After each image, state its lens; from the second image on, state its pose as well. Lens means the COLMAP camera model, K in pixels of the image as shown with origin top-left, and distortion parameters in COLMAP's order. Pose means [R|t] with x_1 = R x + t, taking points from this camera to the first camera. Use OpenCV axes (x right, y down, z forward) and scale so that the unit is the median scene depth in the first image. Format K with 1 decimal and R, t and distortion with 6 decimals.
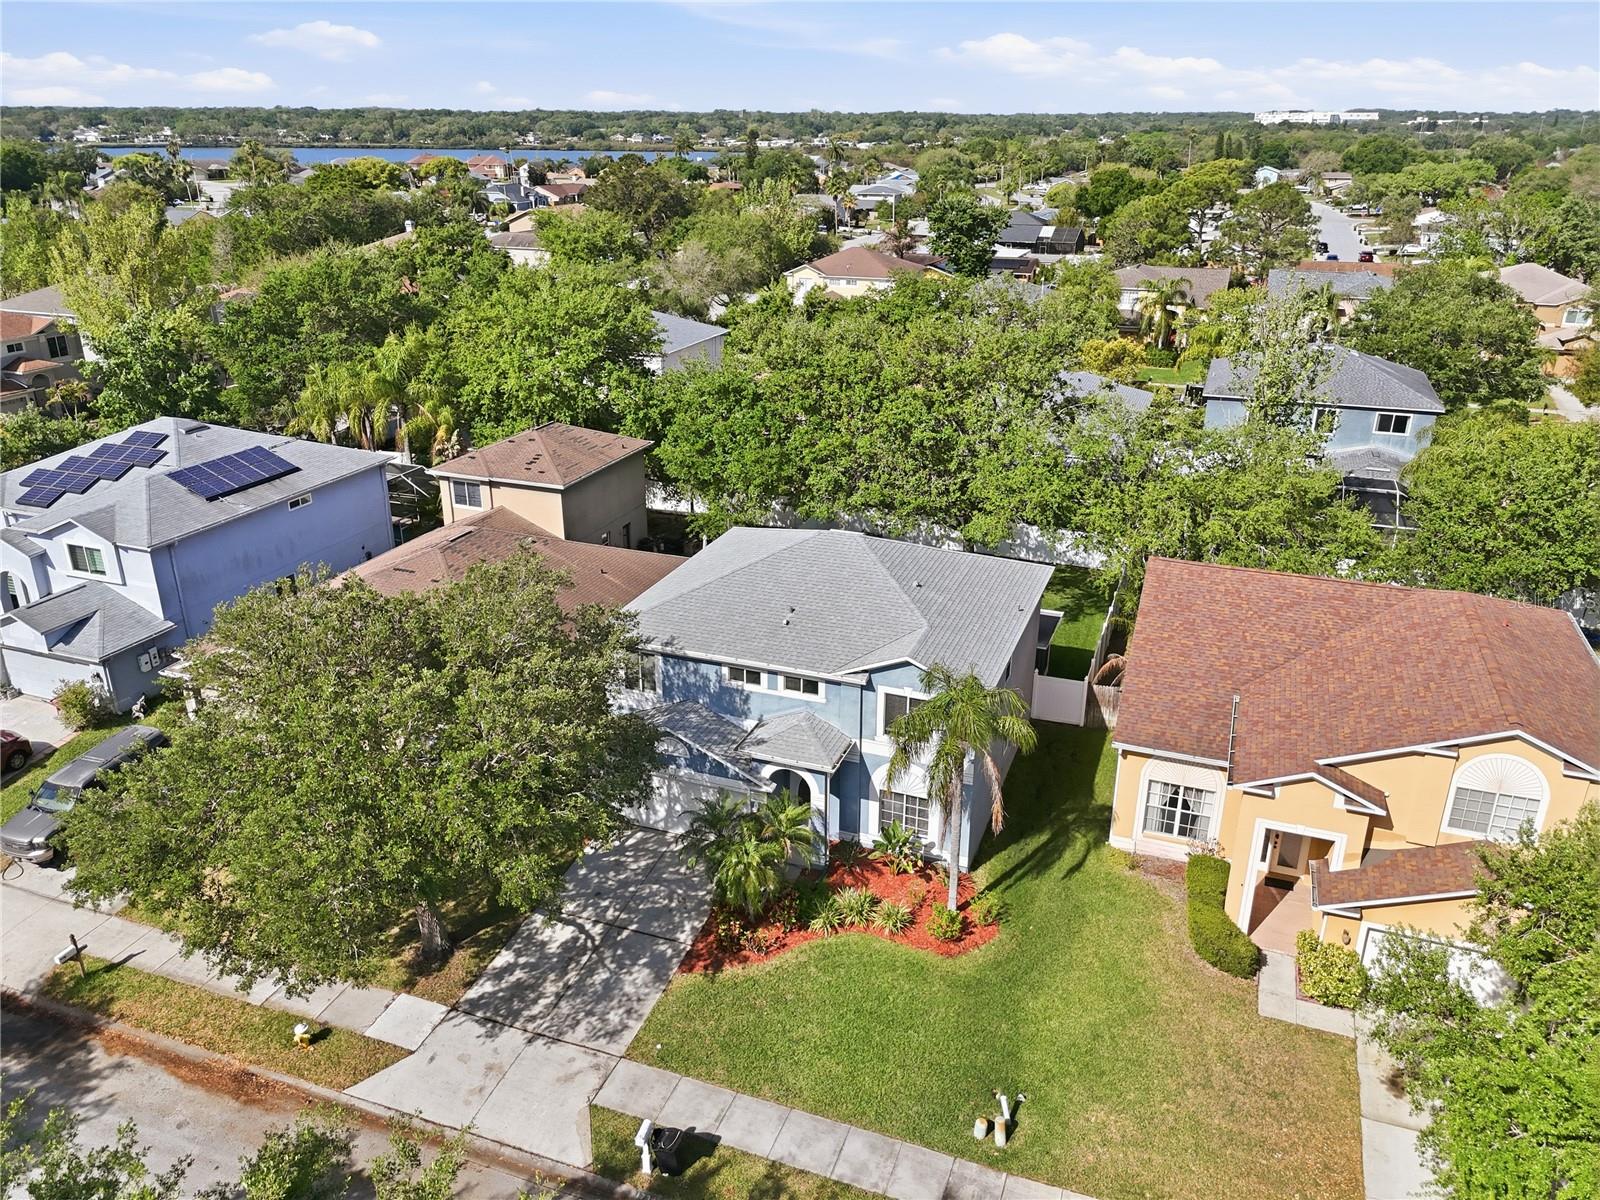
lens RADIAL K [[1176.1, 0, 794.2], [0, 1176.1, 596.8], [0, 0, 1]] dist [0.083350, -0.099120]
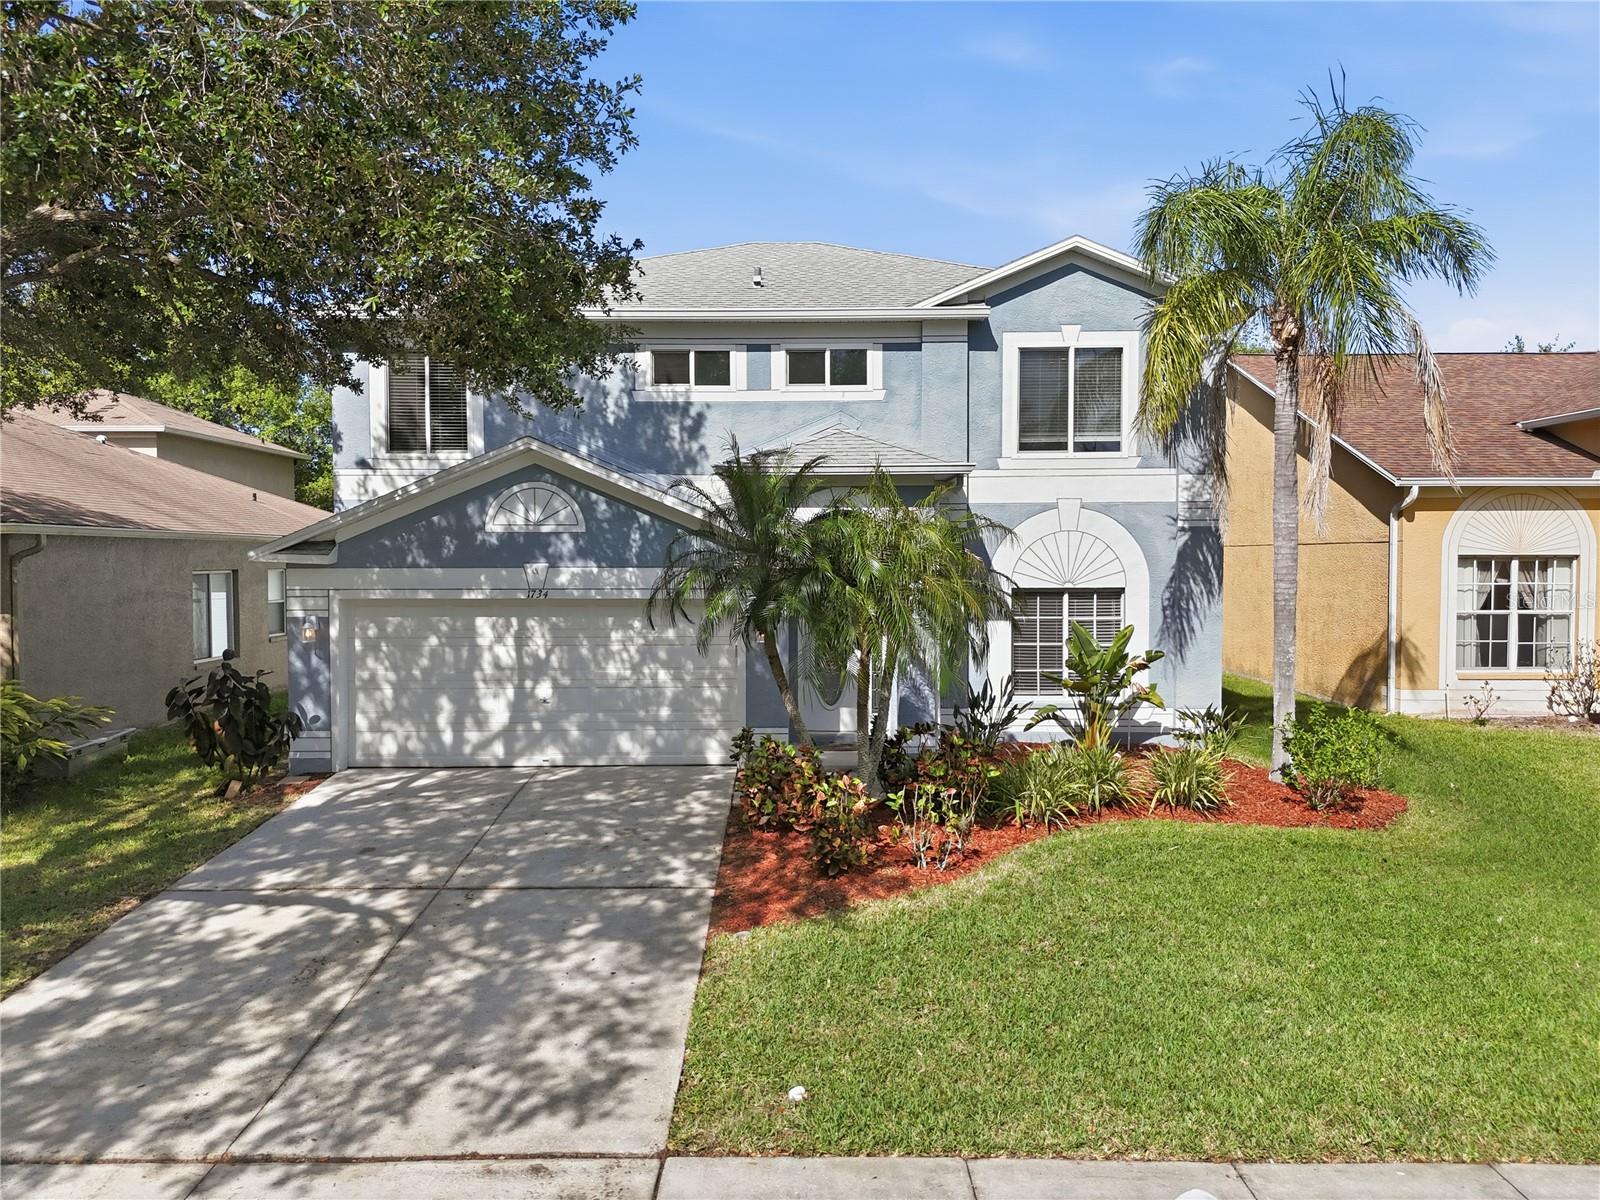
lens RADIAL K [[1176.1, 0, 794.2], [0, 1176.1, 596.8], [0, 0, 1]] dist [0.083350, -0.099120]
pose [[0.938096, -0.014621, 0.346067, -0.172370], [0.131808, 0.939011, -0.317624, 0.315405], [-0.320317, 0.343576, 0.882809, 0.657744]]
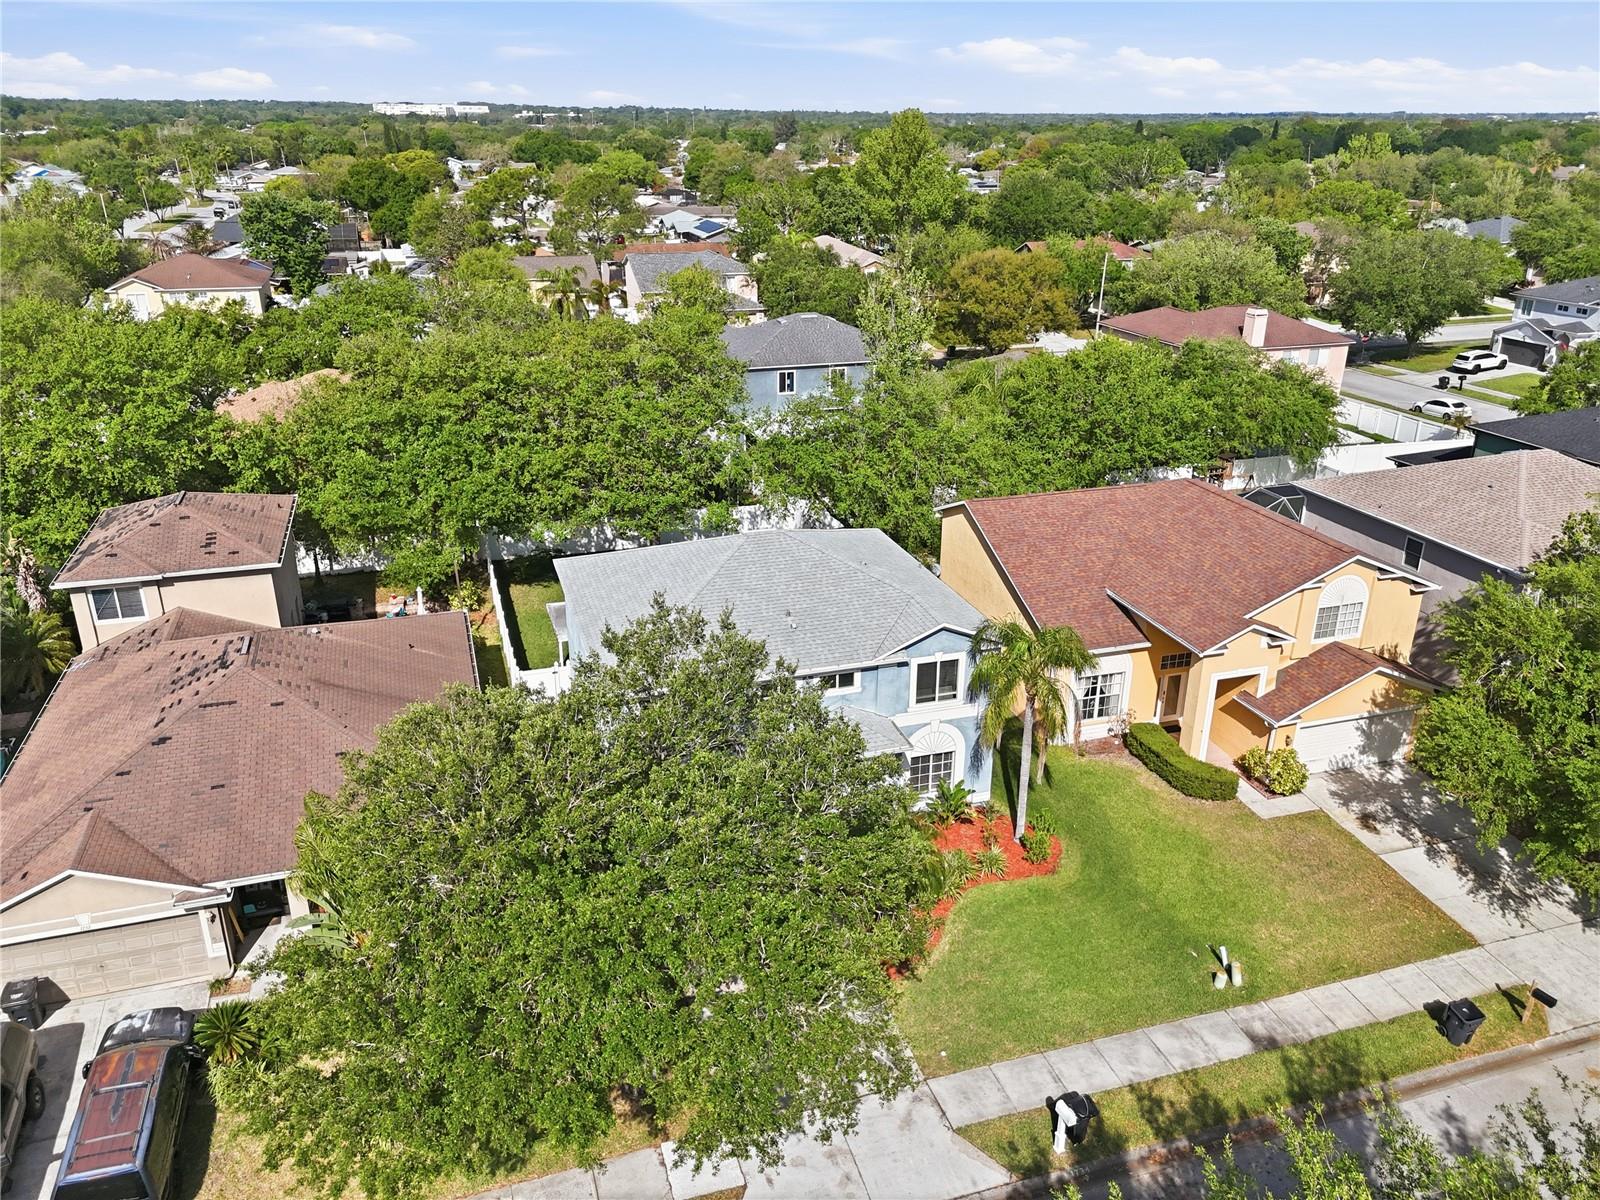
lens RADIAL K [[1176.1, 0, 794.2], [0, 1176.1, 596.8], [0, 0, 1]] dist [0.083350, -0.099120]
pose [[0.784347, -0.231516, 0.575499, -0.606613], [0.227903, 0.970410, 0.079775, -0.086249], [-0.576940, 0.068587, 0.813902, 0.209480]]
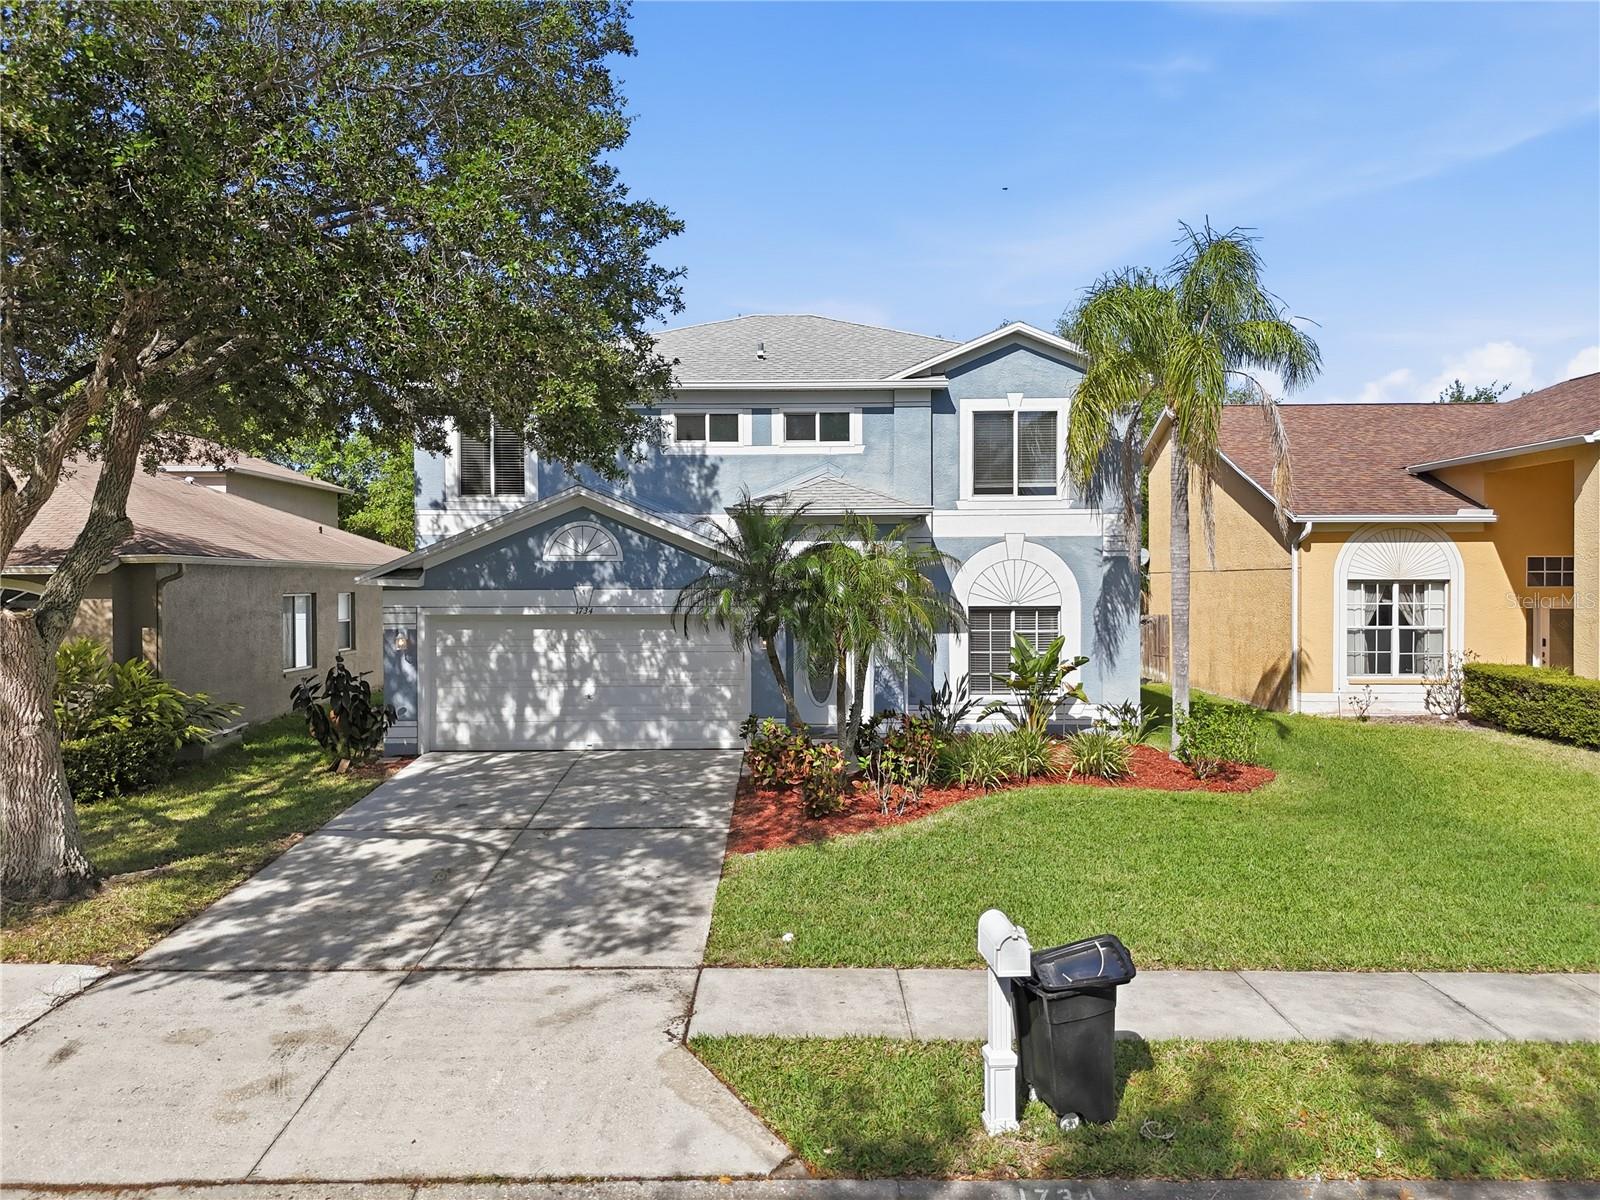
lens RADIAL K [[1184.2, 0, 791.2], [0, 1184.2, 581.7], [0, 0, 1]] dist [0.042539, -0.000498]
pose [[0.939049, -0.003232, 0.343767, -0.208328], [0.131274, 0.927553, -0.349874, 0.354347], [-0.317732, 0.373677, 0.871443, 0.562253]]
